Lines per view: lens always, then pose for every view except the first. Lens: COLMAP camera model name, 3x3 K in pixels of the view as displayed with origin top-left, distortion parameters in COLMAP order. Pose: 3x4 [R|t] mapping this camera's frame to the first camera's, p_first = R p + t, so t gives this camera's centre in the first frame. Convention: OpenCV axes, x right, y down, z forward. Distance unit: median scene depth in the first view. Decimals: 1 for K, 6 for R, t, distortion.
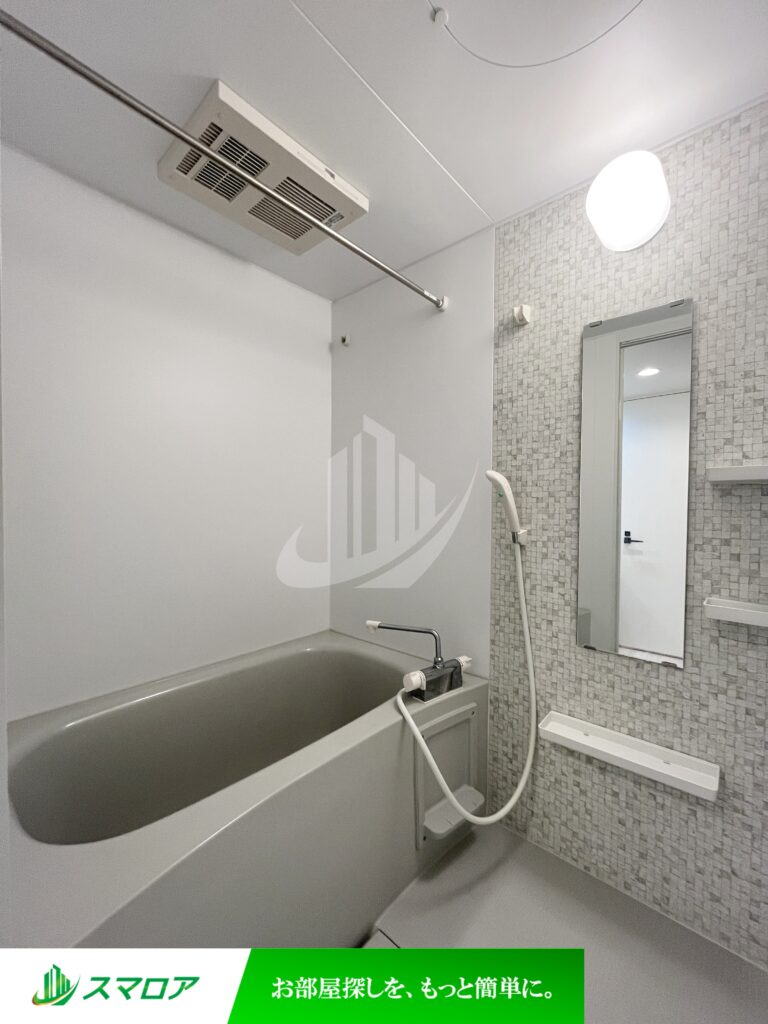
lens RADIAL K [[413.6, 0, 384.0], [0, 413.6, 512.0], [0, 0, 1]] dist [-0.001786, -0.000131]
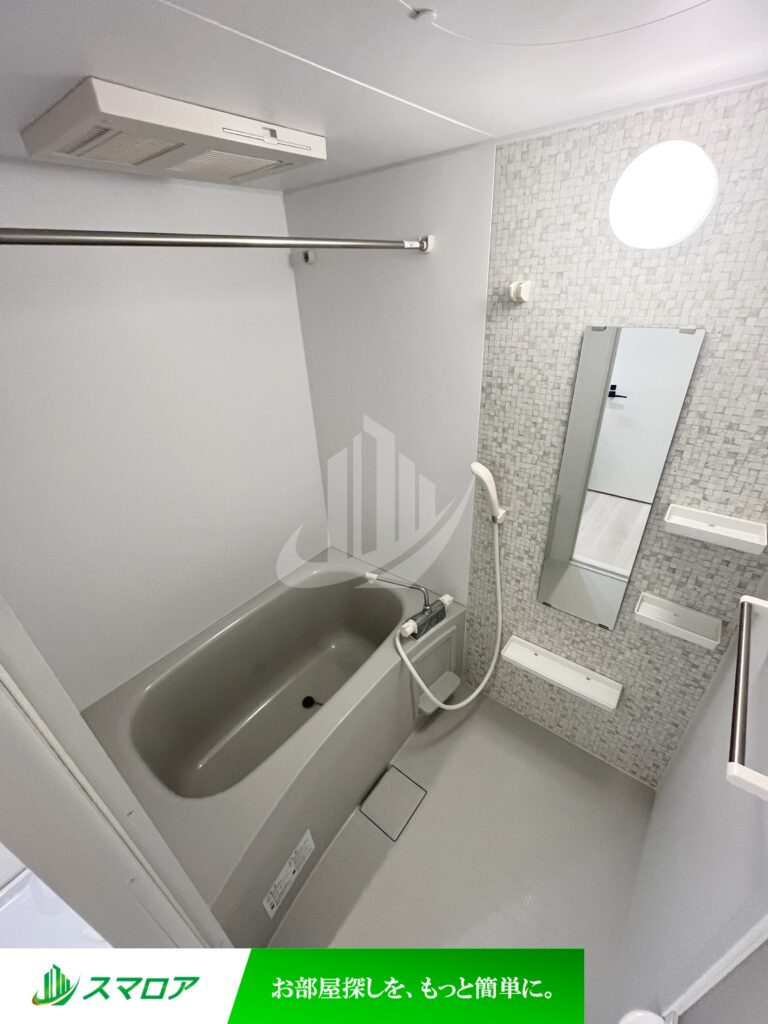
lens RADIAL K [[413.6, 0, 384.0], [0, 413.6, 512.0], [0, 0, 1]] dist [-0.001786, -0.000131]
pose [[0.996773, -0.077345, 0.021488, -0.001440], [0.058037, 0.879280, 0.472757, -0.517138], [-0.055459, -0.469984, 0.880931, 0.048012]]
